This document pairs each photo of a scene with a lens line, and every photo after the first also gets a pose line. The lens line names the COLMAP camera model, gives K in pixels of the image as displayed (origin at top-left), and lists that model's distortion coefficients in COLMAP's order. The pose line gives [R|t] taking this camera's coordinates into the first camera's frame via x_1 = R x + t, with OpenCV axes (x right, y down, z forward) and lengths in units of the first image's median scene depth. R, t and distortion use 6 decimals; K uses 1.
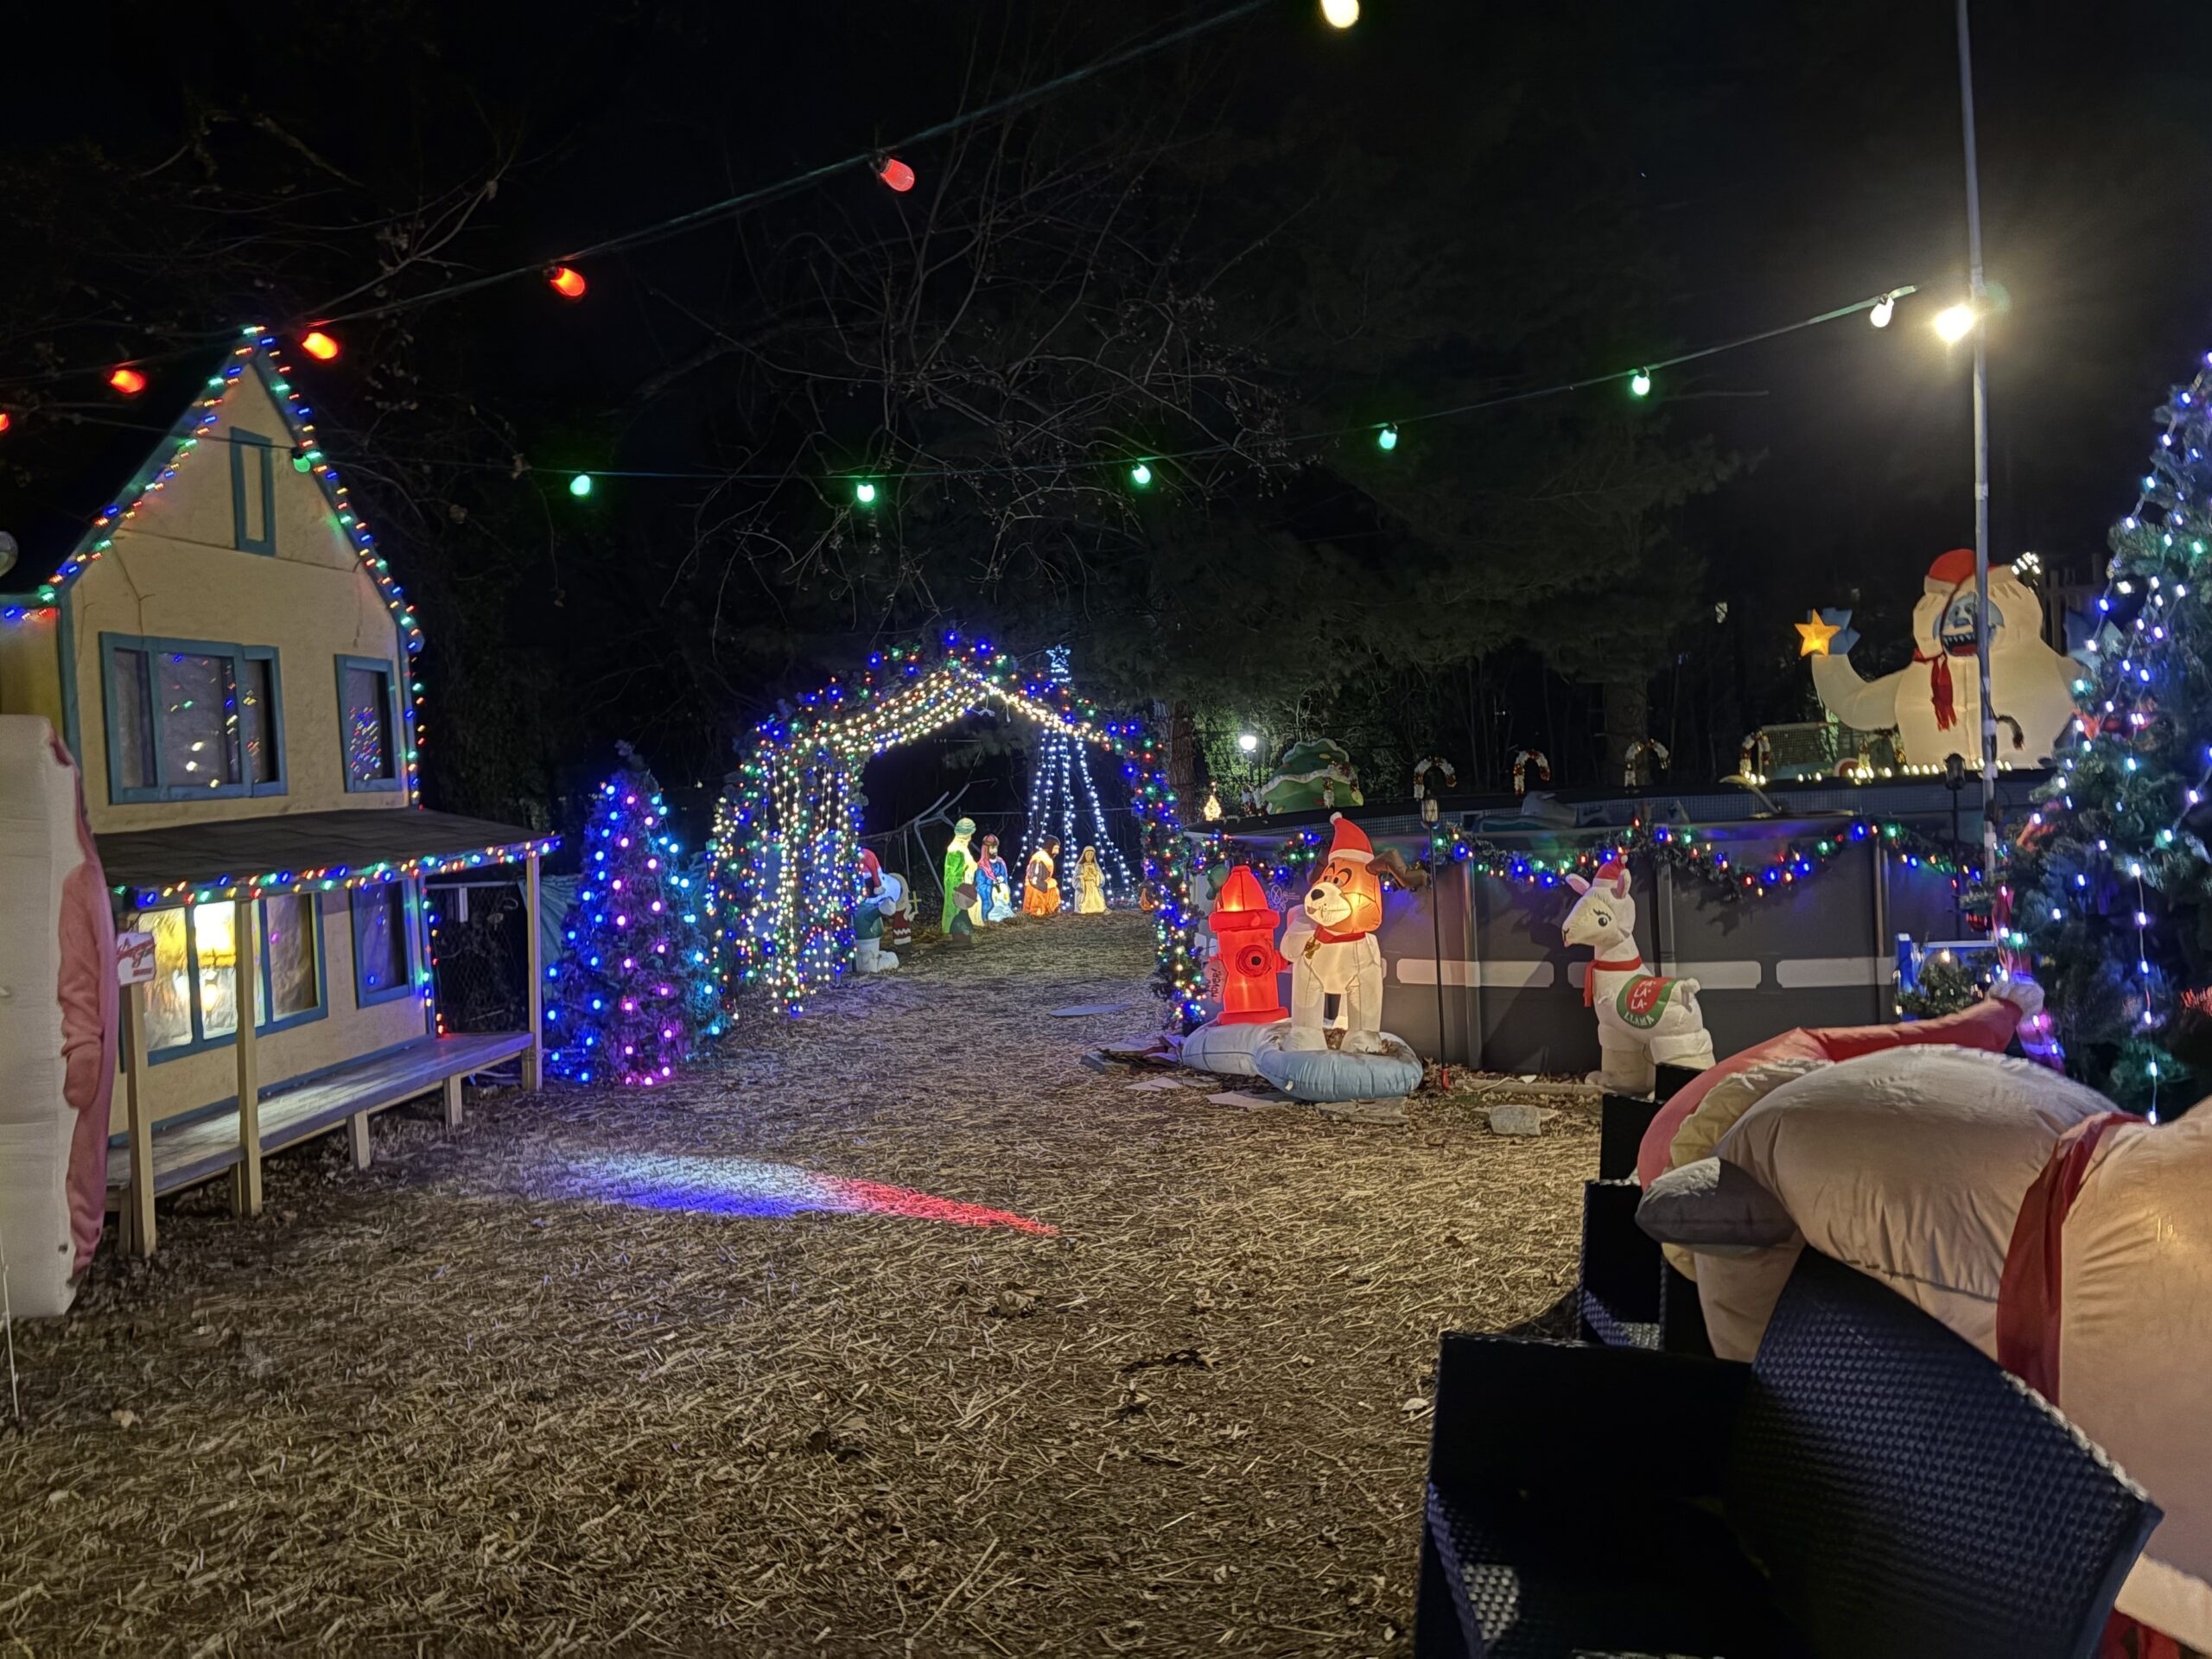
lens RADIAL K [[1657.7, 0, 1115.4], [0, 1657.7, 835.4], [0, 0, 1]] dist [0.040667, -0.038857]
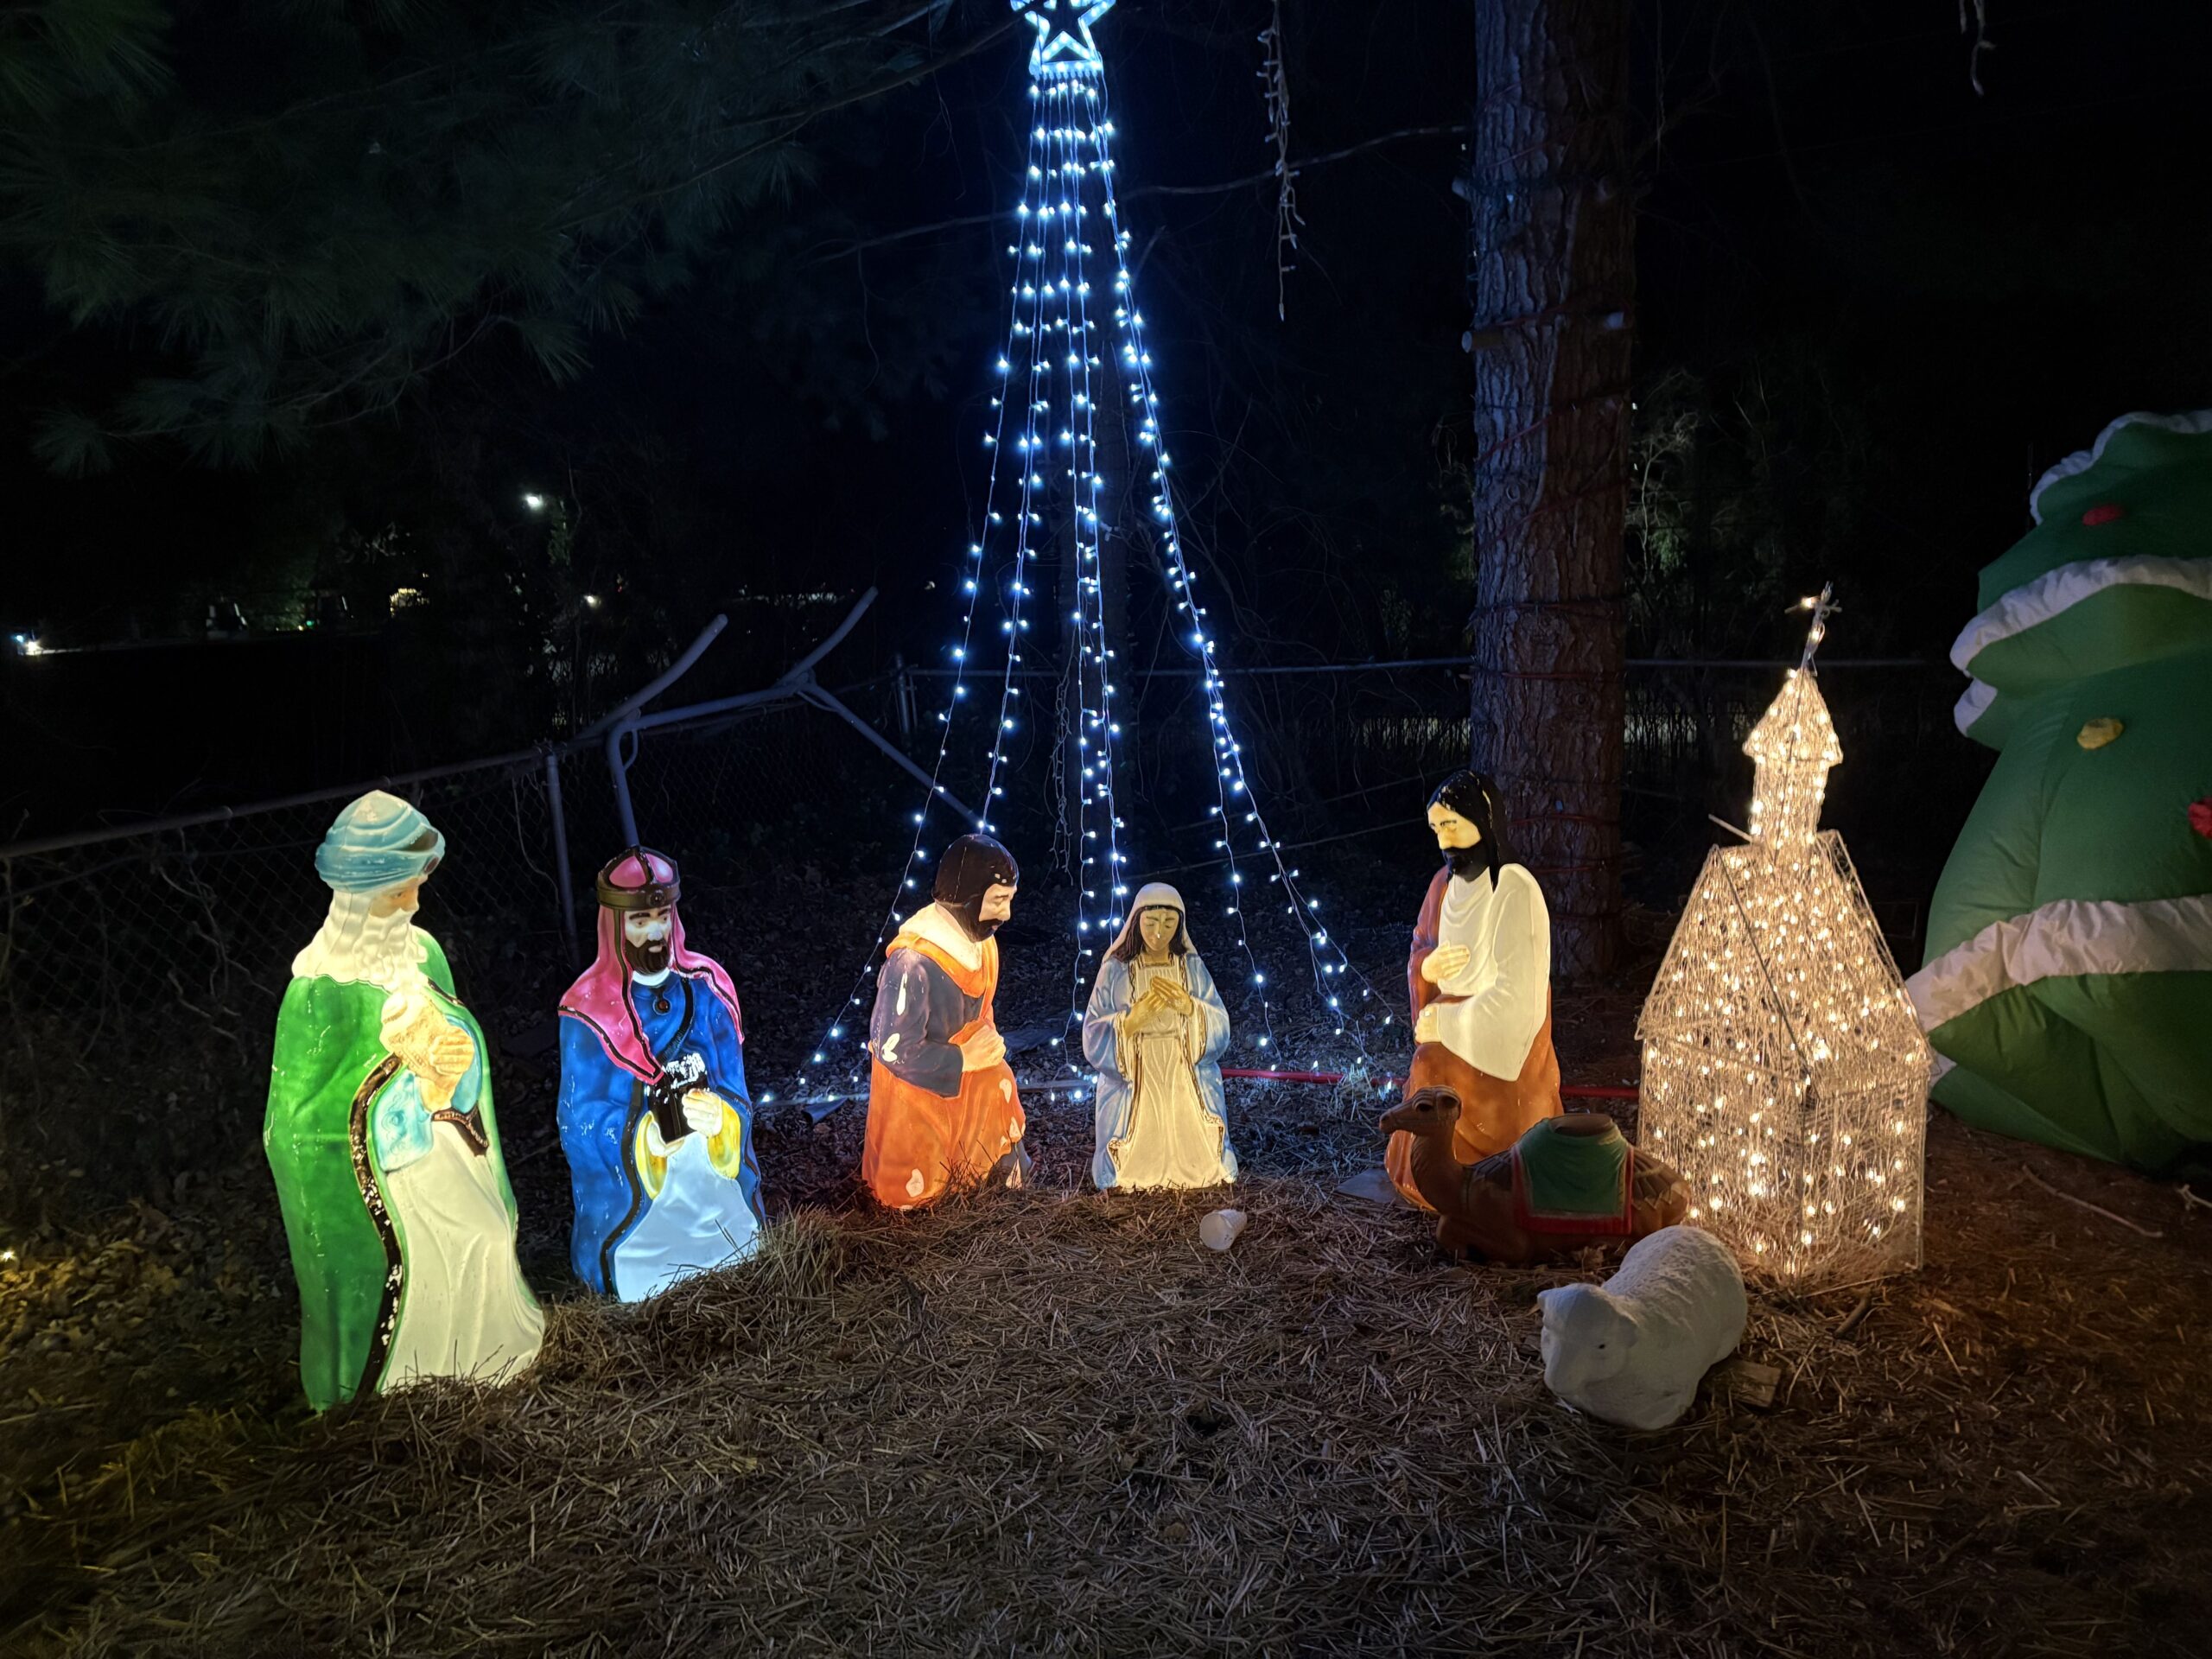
lens RADIAL K [[1657.7, 0, 1103.1], [0, 1657.7, 829.9], [0, 0, 1]] dist [0.040667, -0.038857]
pose [[0.984937, 0.034401, -0.169459, 0.013819], [-0.012252, 0.991431, 0.130057, -0.028633], [0.172481, -0.126022, 0.976918, 0.766818]]
